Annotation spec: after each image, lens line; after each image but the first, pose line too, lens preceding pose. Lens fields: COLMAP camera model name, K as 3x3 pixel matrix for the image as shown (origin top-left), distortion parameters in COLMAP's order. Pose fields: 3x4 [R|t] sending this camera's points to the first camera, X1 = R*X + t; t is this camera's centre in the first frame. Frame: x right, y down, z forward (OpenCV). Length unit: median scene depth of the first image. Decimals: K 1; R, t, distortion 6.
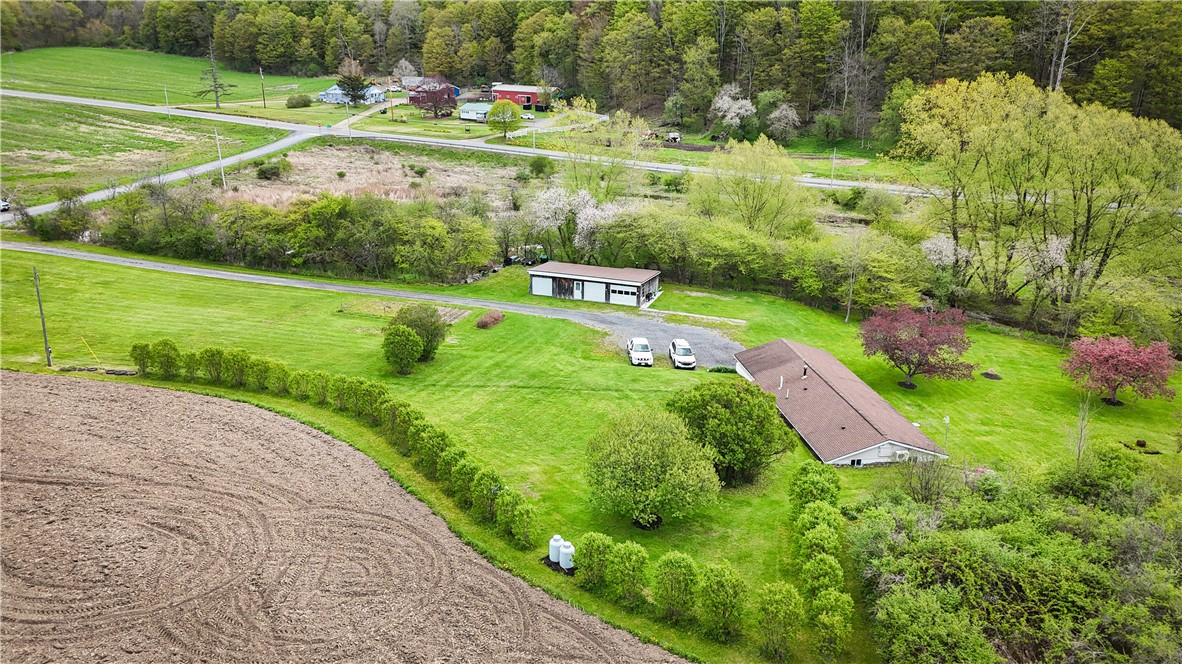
lens RADIAL K [[833.3, 0, 591.0], [0, 833.3, 332.0], [0, 0, 1]] dist [0.073674, -0.067849]
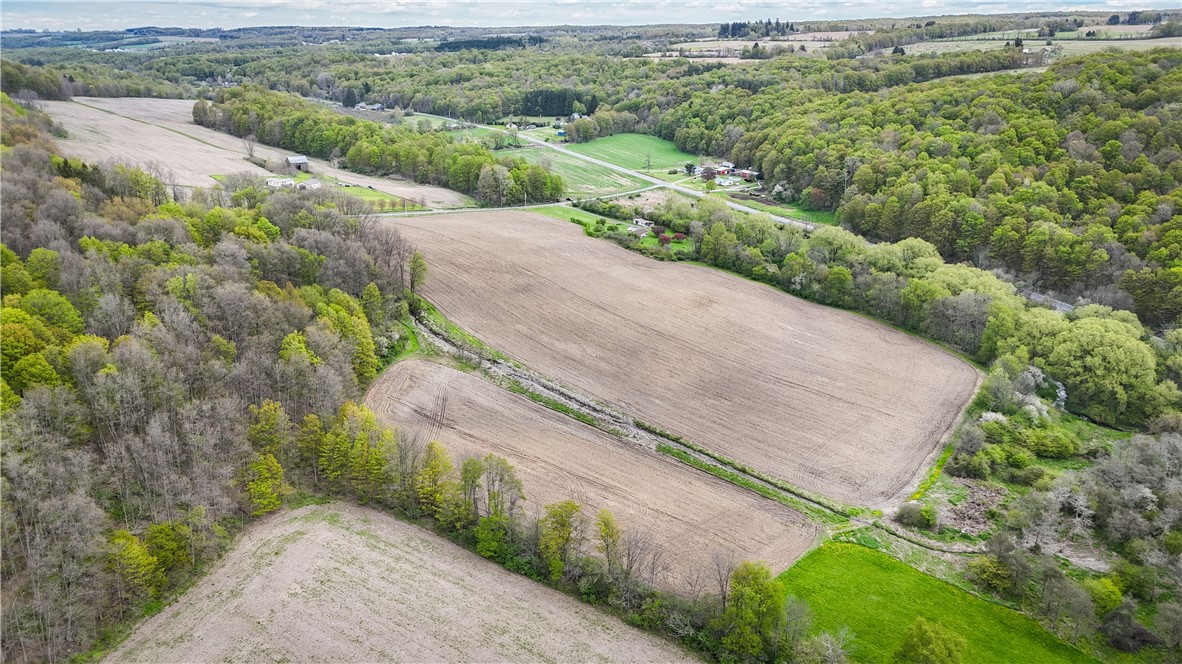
lens RADIAL K [[833.3, 0, 591.0], [0, 833.3, 332.0], [0, 0, 1]] dist [0.073674, -0.067849]
pose [[0.787888, 0.190854, -0.585497, 1.395977], [-0.201308, 0.978350, 0.048018, 0.204992], [0.581985, 0.080033, 0.809251, -1.638229]]
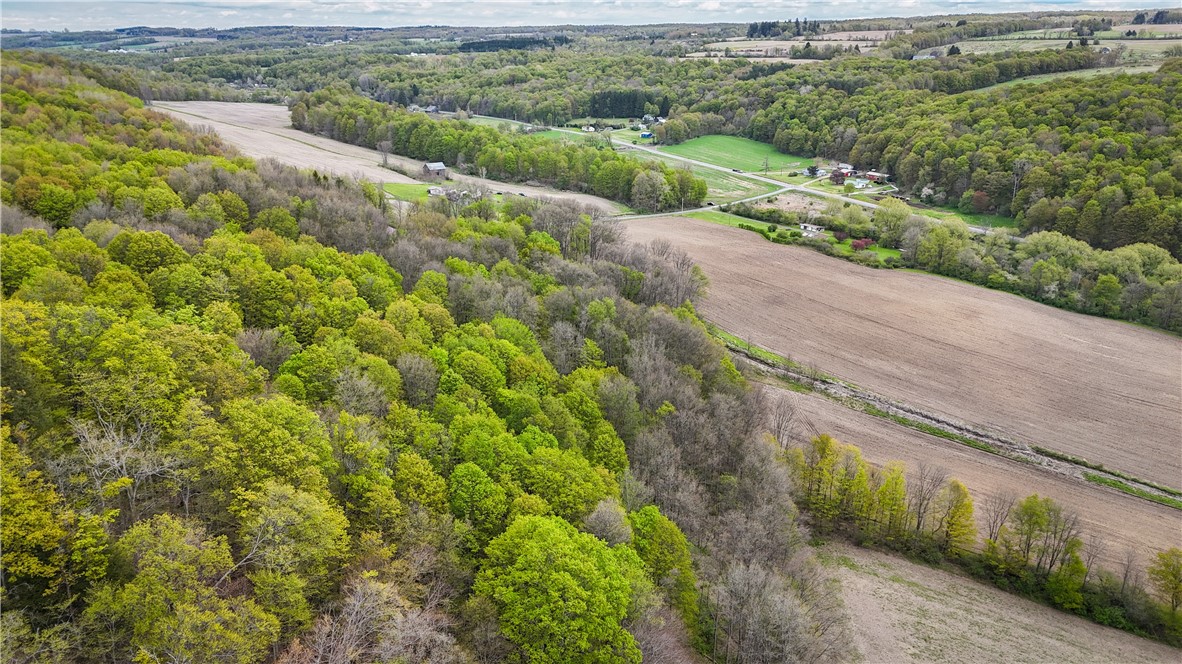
lens RADIAL K [[833.3, 0, 591.0], [0, 833.3, 332.0], [0, 0, 1]] dist [0.073674, -0.067849]
pose [[0.805300, 0.182814, -0.563977, 0.908987], [-0.192069, 0.980415, 0.043547, 0.287024], [0.560893, 0.073254, 0.824641, -1.903020]]
